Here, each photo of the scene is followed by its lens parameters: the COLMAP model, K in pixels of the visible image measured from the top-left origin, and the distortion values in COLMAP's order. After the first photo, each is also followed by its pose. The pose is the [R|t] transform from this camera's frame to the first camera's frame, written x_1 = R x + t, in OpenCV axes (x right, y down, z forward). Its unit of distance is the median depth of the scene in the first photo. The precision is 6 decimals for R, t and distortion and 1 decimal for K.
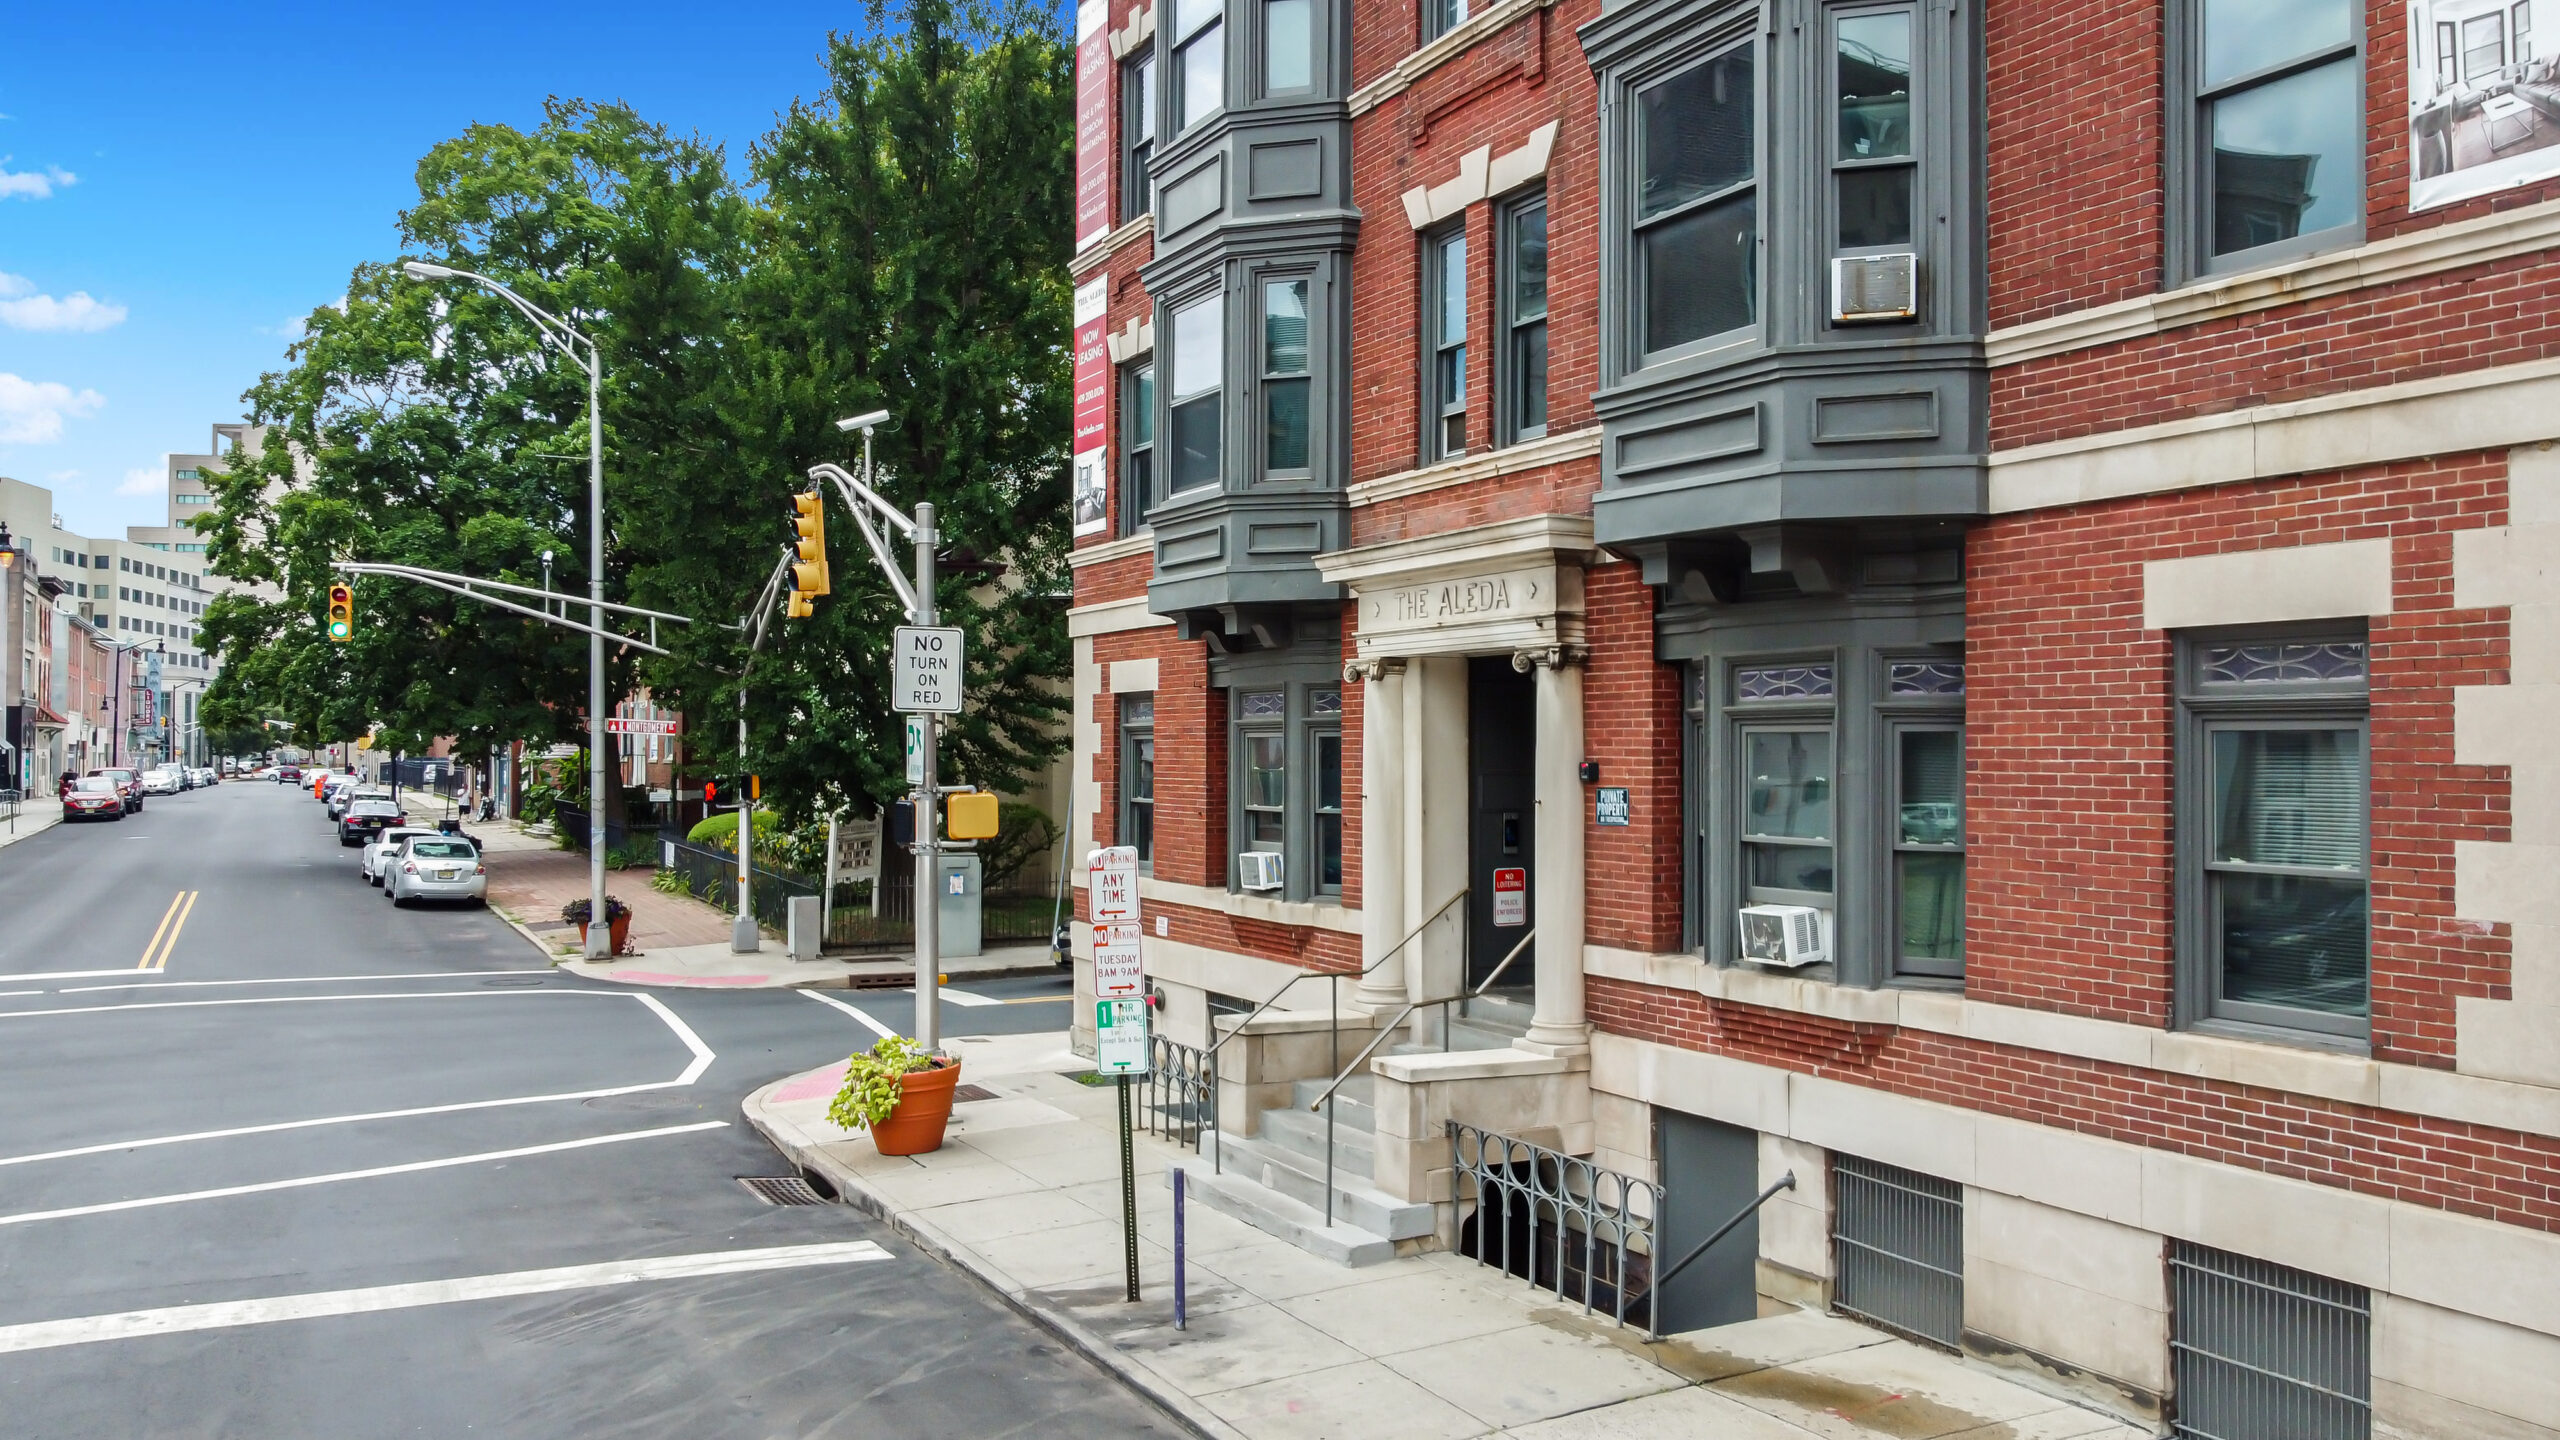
lens RADIAL K [[1953.4, 0, 1275.5], [0, 1953.4, 720.7], [0, 0, 1]] dist [-0.006823, -0.004418]
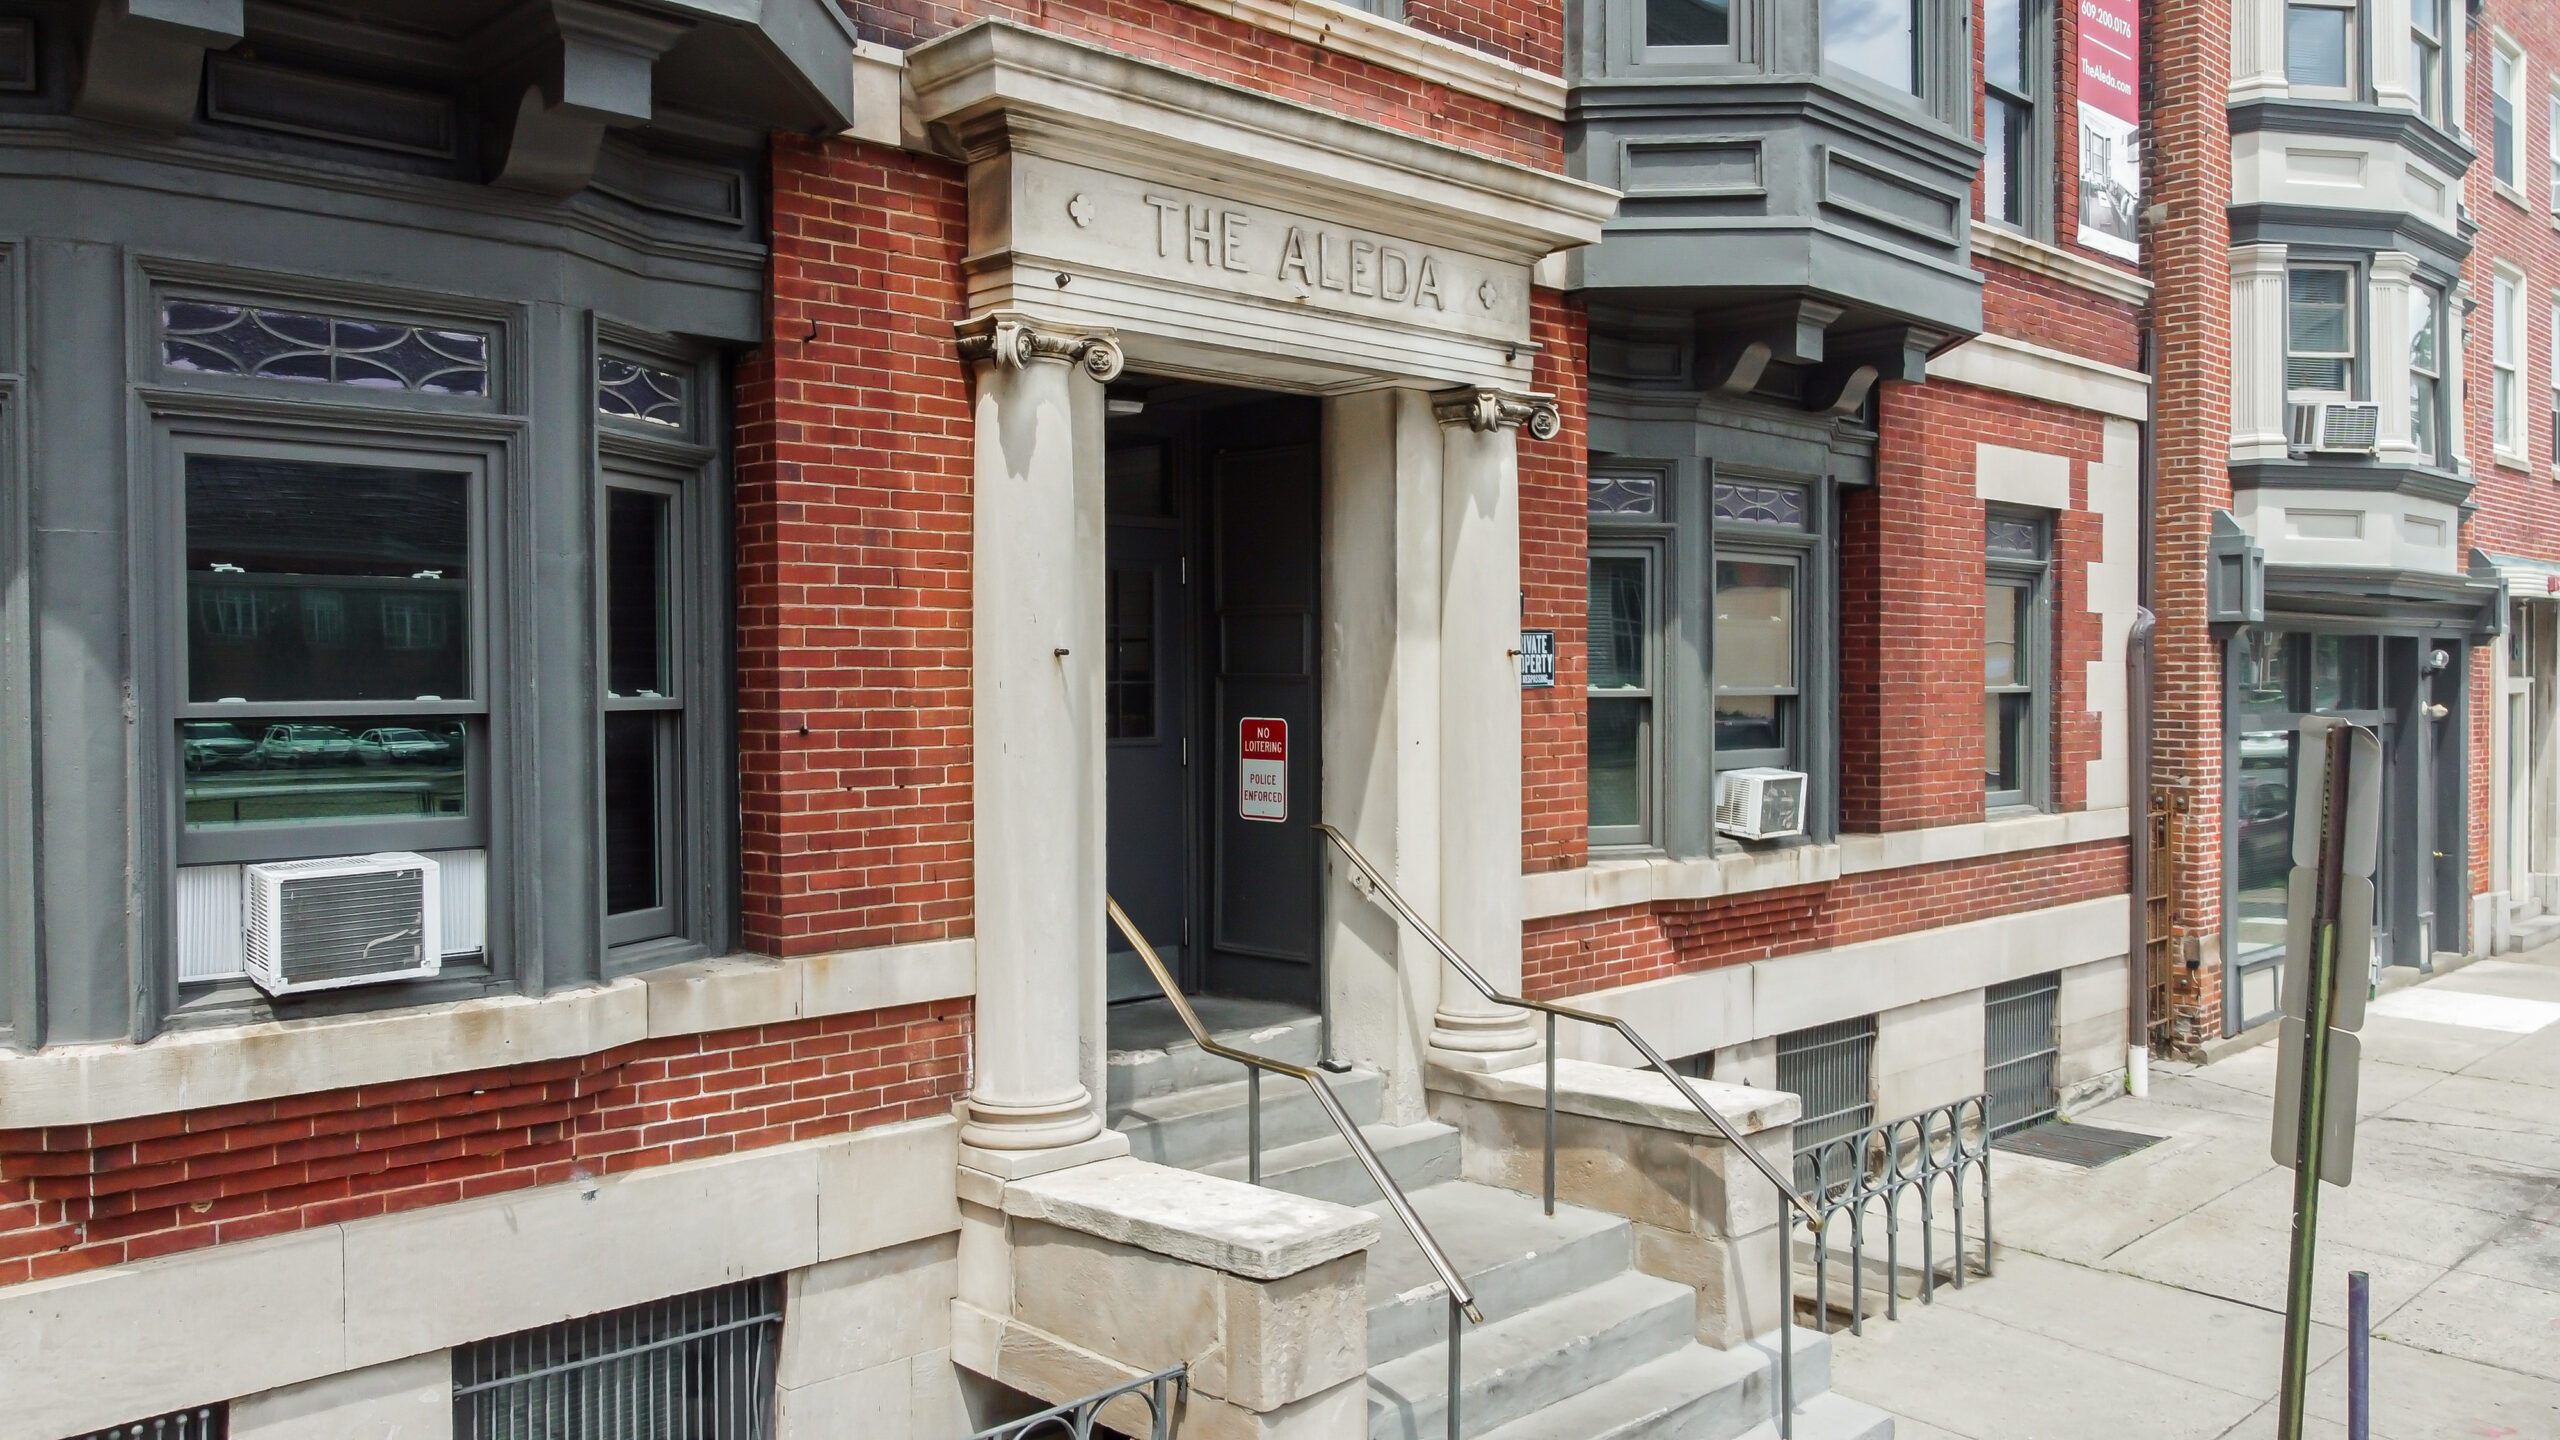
lens RADIAL K [[1953.4, 0, 1274.7], [0, 1953.4, 721.2], [0, 0, 1]] dist [-0.006823, -0.004418]
pose [[-0.278982, -0.020093, 0.960086, -0.439531], [-0.009840, 0.999788, 0.018065, 0.054565], [-0.960246, -0.004408, -0.279121, 1.282581]]
